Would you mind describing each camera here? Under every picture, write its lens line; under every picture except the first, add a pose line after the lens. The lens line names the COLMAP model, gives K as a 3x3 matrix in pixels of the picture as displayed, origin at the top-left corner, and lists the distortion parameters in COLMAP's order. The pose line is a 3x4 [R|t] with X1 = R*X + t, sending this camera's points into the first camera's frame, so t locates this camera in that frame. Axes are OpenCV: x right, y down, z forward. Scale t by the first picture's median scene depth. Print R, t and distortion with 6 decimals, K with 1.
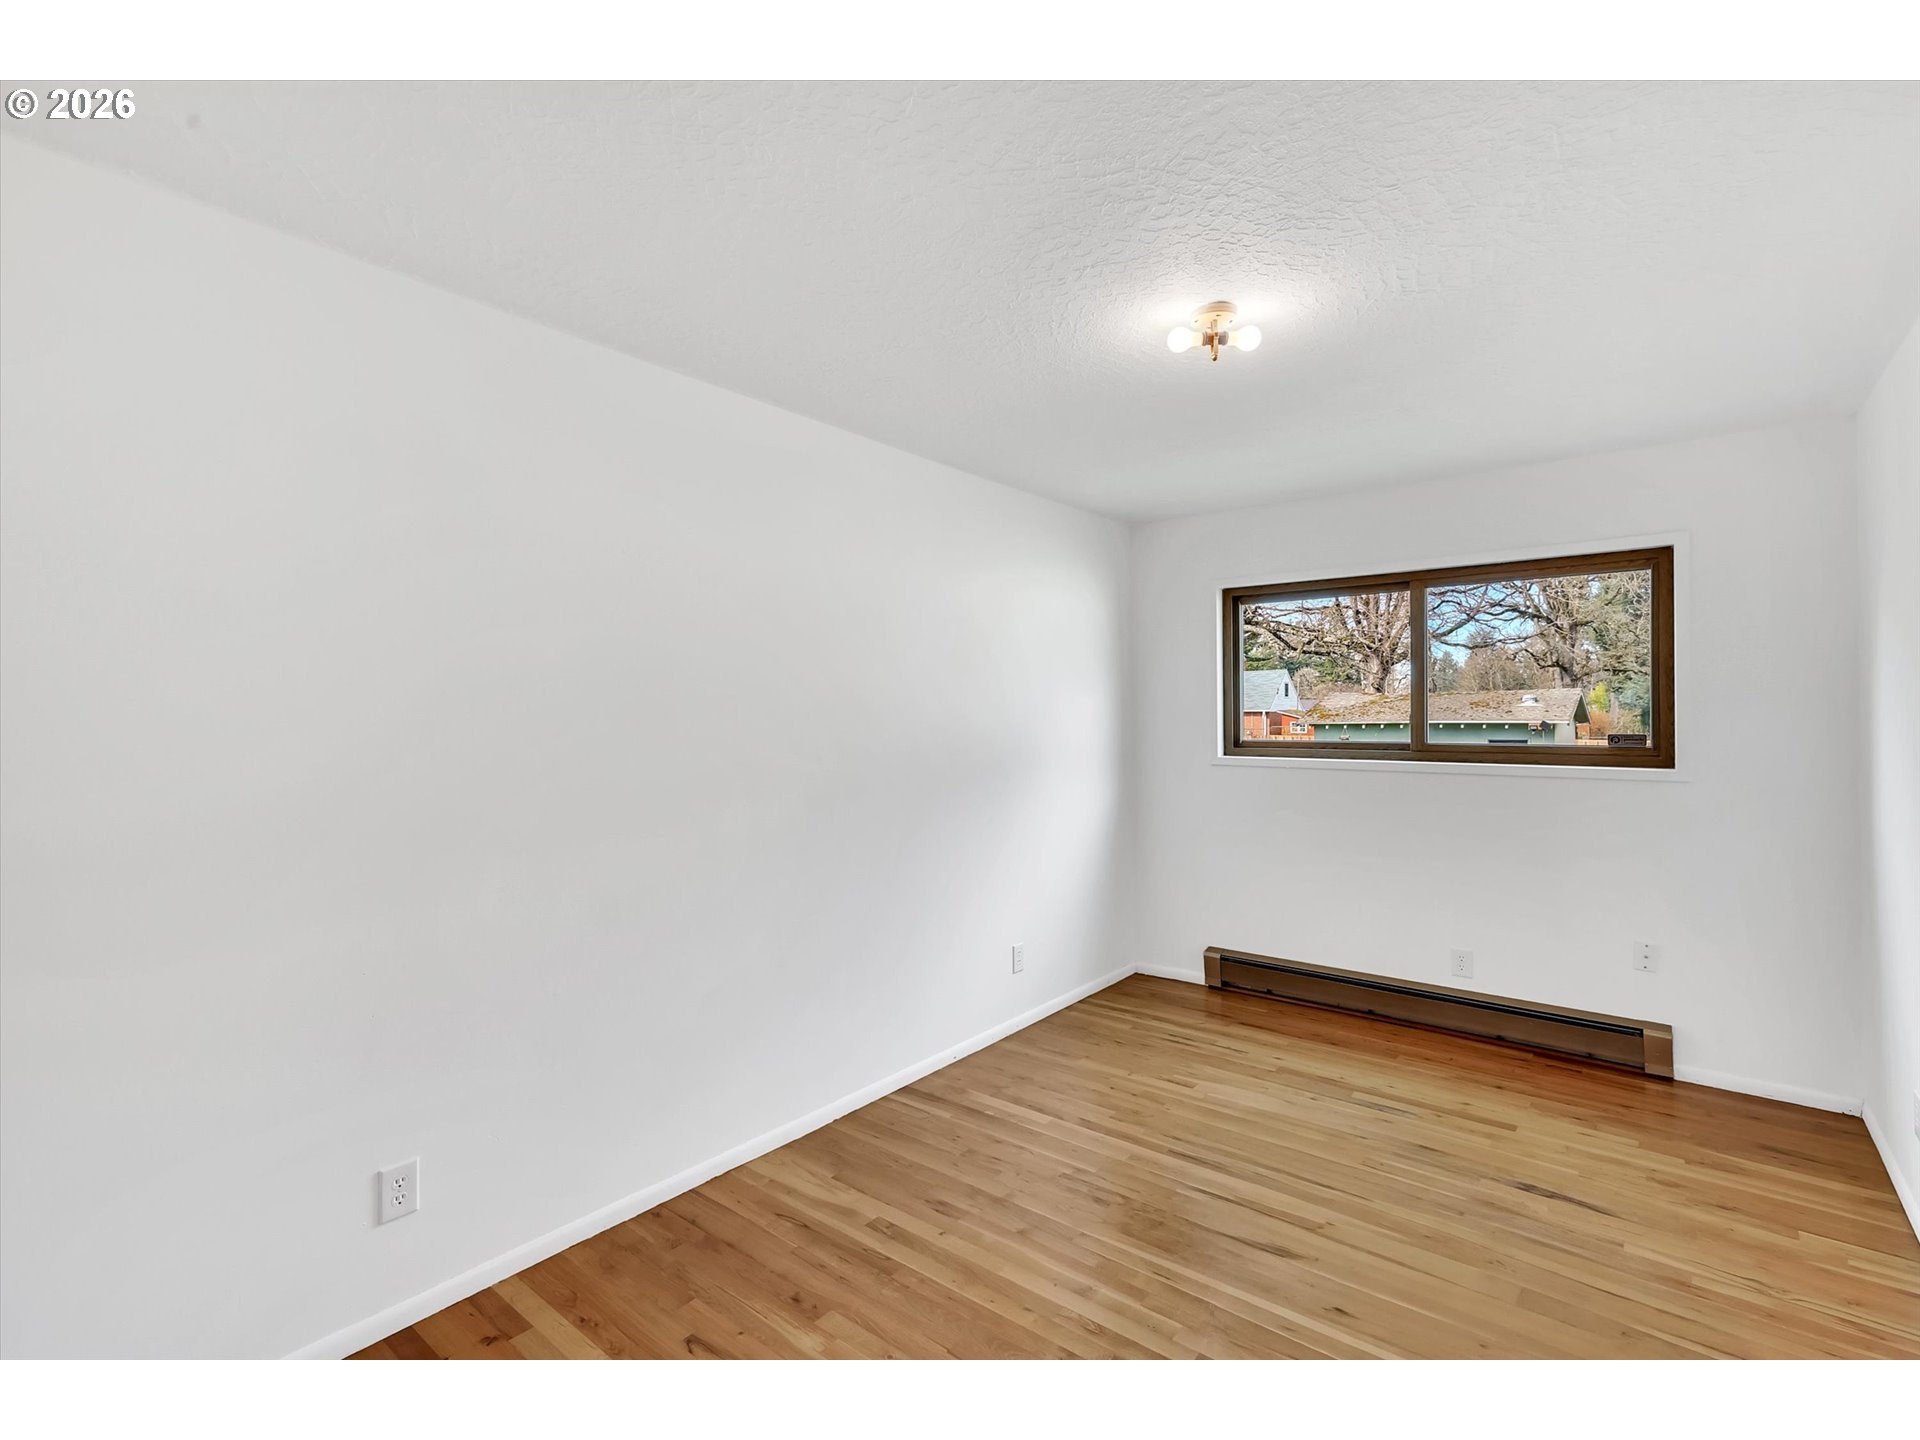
lens RADIAL K [[892.6, 0, 950.3], [0, 892.6, 708.0], [0, 0, 1]] dist [-0.017527, 0.004698]
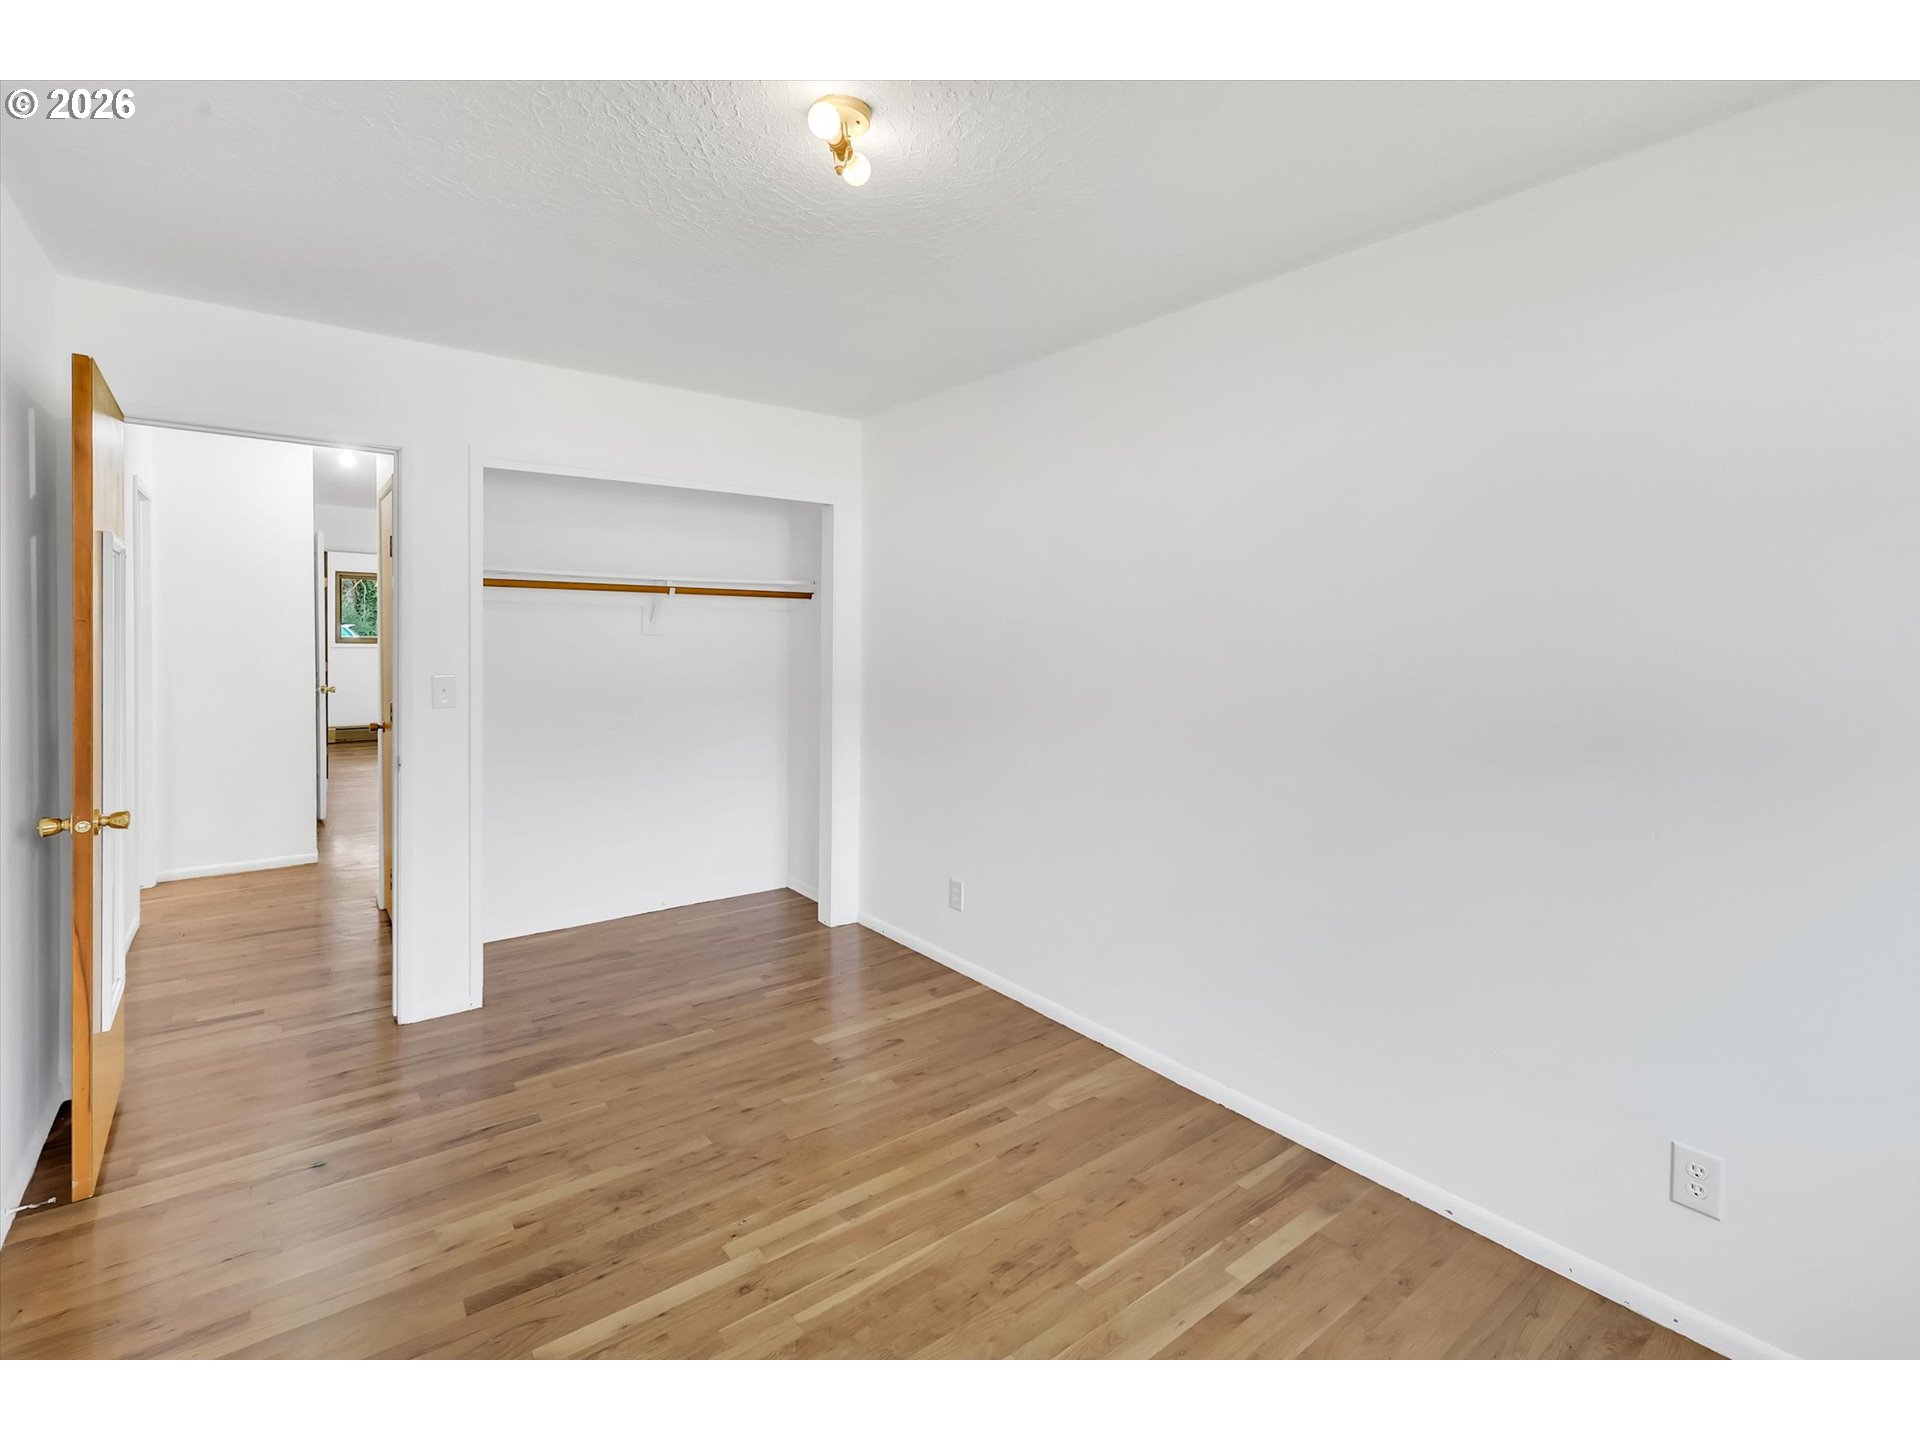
lens RADIAL K [[848.8, 0, 953.2], [0, 848.8, 713.5], [0, 0, 1]] dist [0.008179, 0.000281]
pose [[-0.225228, 0.075670, -0.971363, 0.822680], [-0.000664, 0.996967, 0.077818, 0.015451], [0.974306, 0.018172, -0.224495, 1.063217]]
